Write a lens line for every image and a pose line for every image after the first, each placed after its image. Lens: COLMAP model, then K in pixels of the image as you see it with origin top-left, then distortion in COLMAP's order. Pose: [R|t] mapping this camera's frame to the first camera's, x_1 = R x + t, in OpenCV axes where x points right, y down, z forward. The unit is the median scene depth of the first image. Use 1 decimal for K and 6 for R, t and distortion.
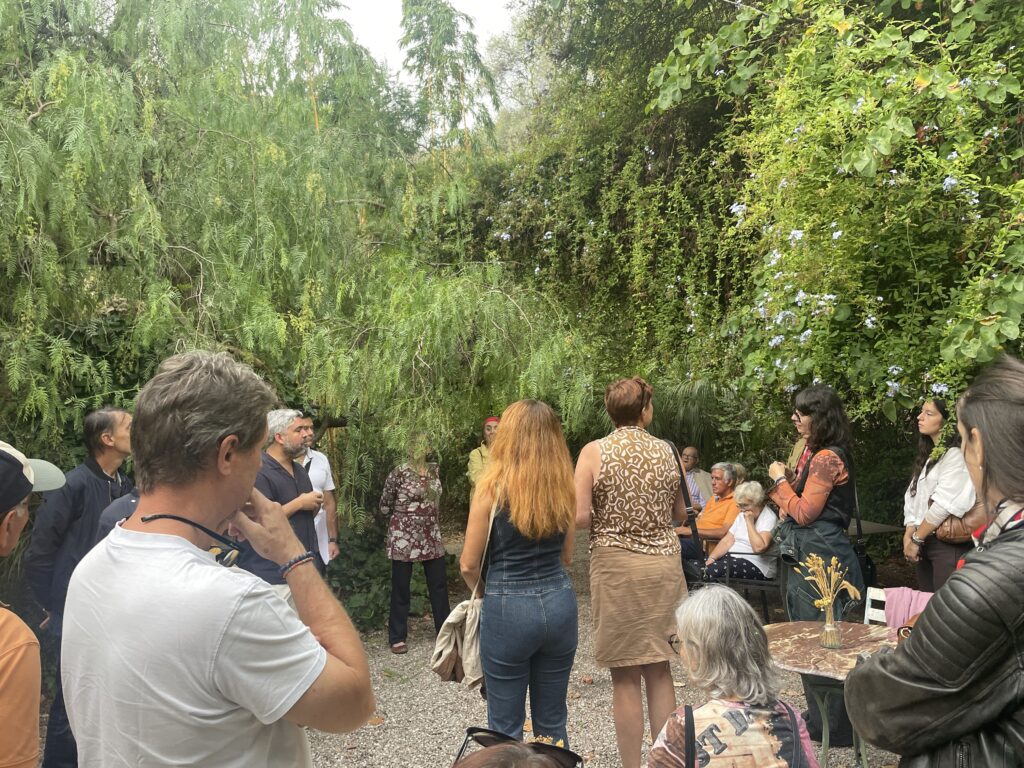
lens RADIAL K [[766.0, 0, 517.8], [0, 766.0, 379.7], [0, 0, 1]] dist [0.079236, -0.092066]
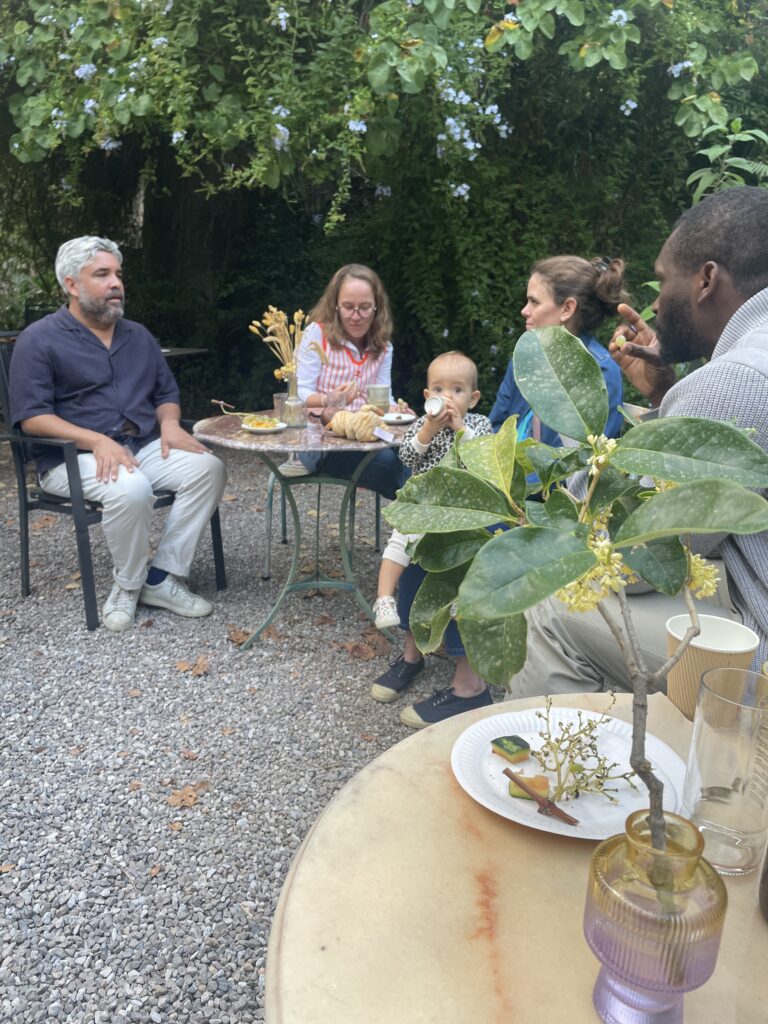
lens RADIAL K [[766.0, 0, 387.4], [0, 766.0, 509.3], [0, 0, 1]] dist [0.079236, -0.092066]
pose [[0.654031, -0.143456, 0.742741, -0.075876], [-0.082443, 0.962488, 0.258495, 0.134429], [-0.751962, -0.230297, 0.617670, 0.268315]]
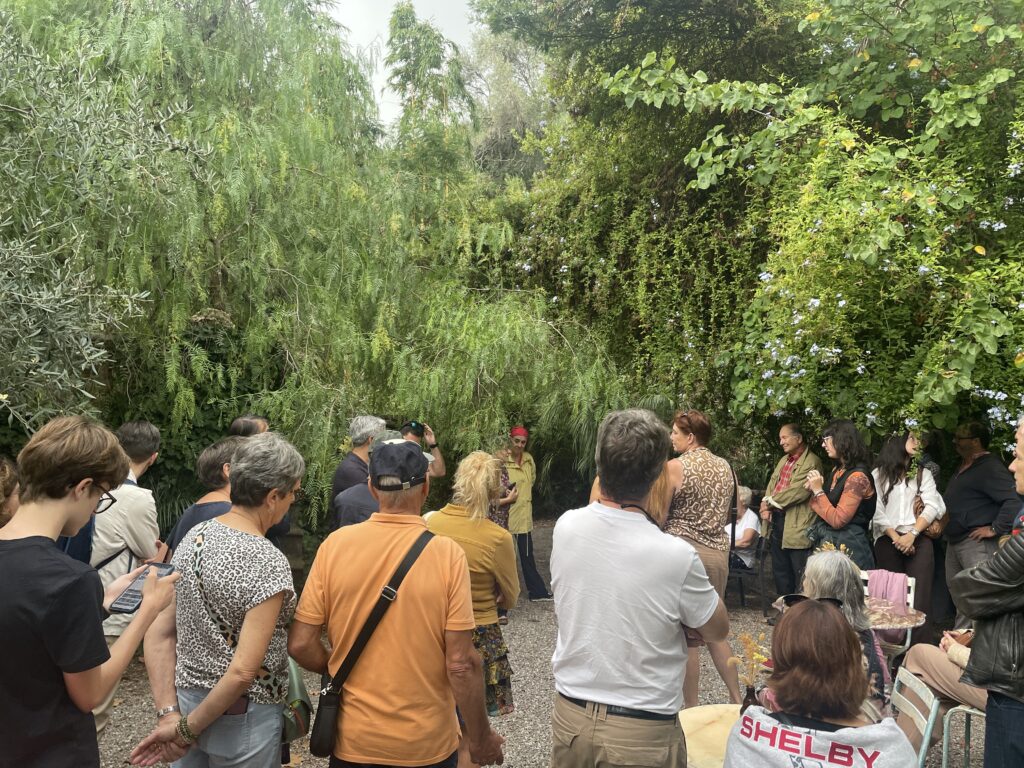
lens RADIAL K [[766.0, 0, 517.3], [0, 766.0, 377.0], [0, 0, 1]] dist [0.079236, -0.092066]
pose [[0.993282, 0.047439, 0.105545, -0.199976], [-0.046715, 0.998865, -0.009321, -0.016575], [-0.105867, 0.004328, 0.994371, -0.188544]]
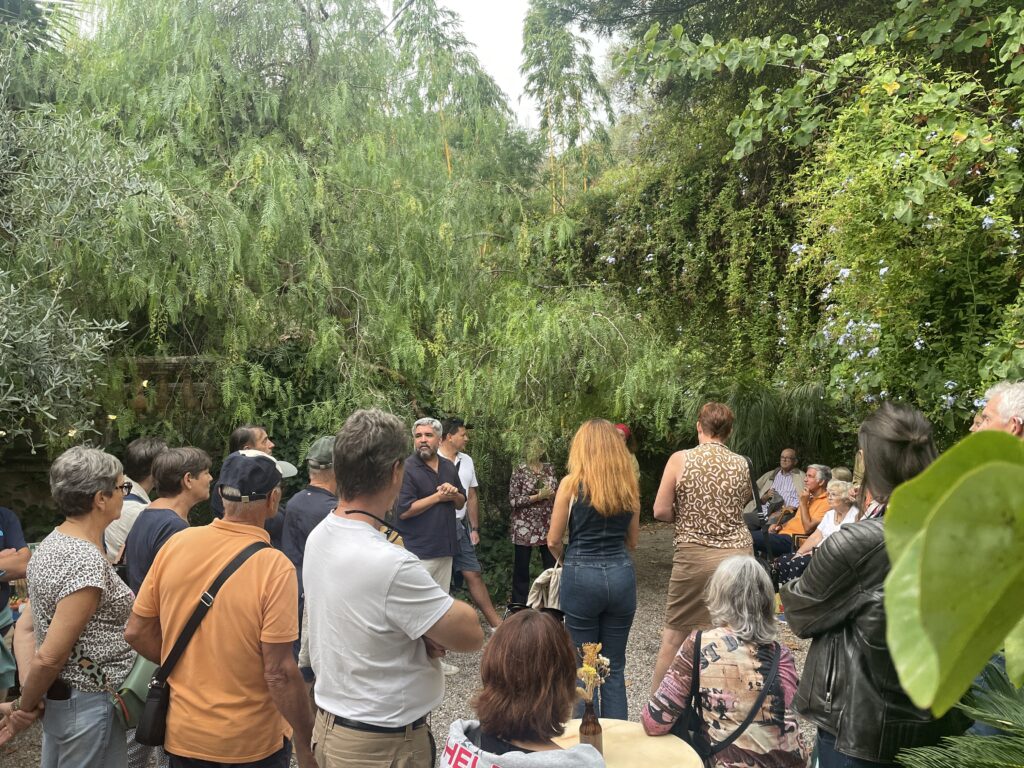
lens RADIAL K [[766.0, 0, 516.9], [0, 766.0, 374.9], [0, 0, 1]] dist [0.079236, -0.092066]
pose [[0.986111, -0.010475, -0.165758, 0.045300], [0.010140, 0.999944, -0.002865, -0.024582], [0.165778, 0.001144, 0.986162, -0.171222]]
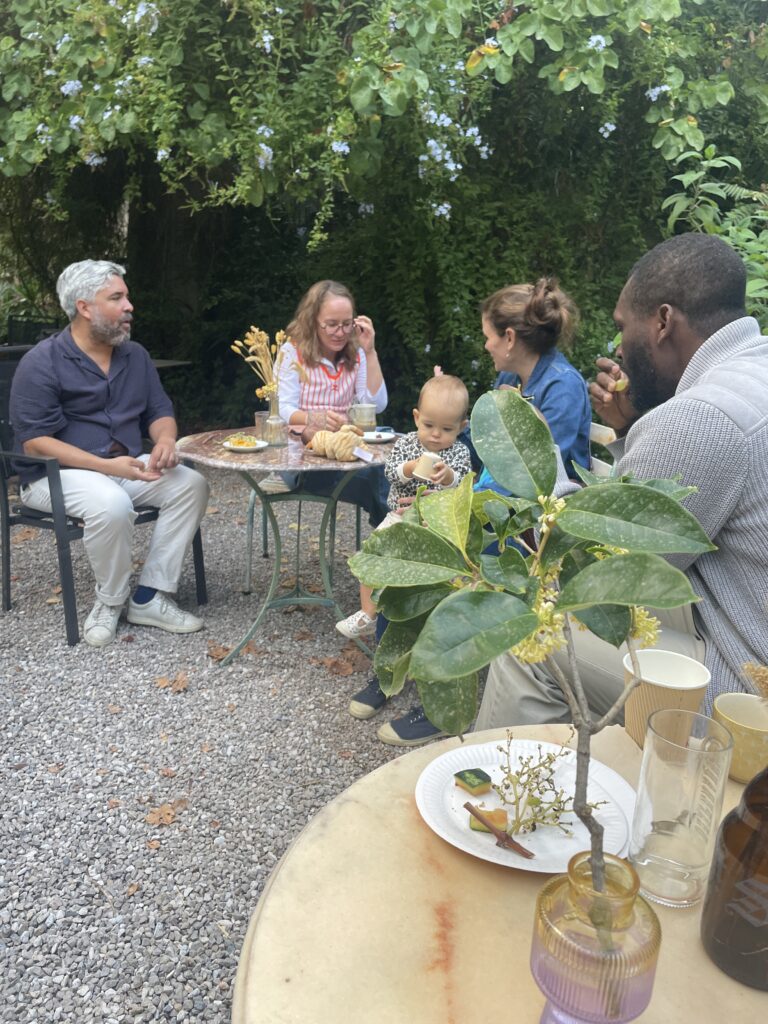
lens RADIAL K [[766.0, 0, 381.3], [0, 766.0, 508.8], [0, 0, 1]] dist [0.079236, -0.092066]
pose [[0.645047, -0.132854, 0.752505, -0.077966], [-0.090566, 0.964537, 0.247922, 0.126076], [-0.758757, -0.228073, 0.610140, 0.263660]]
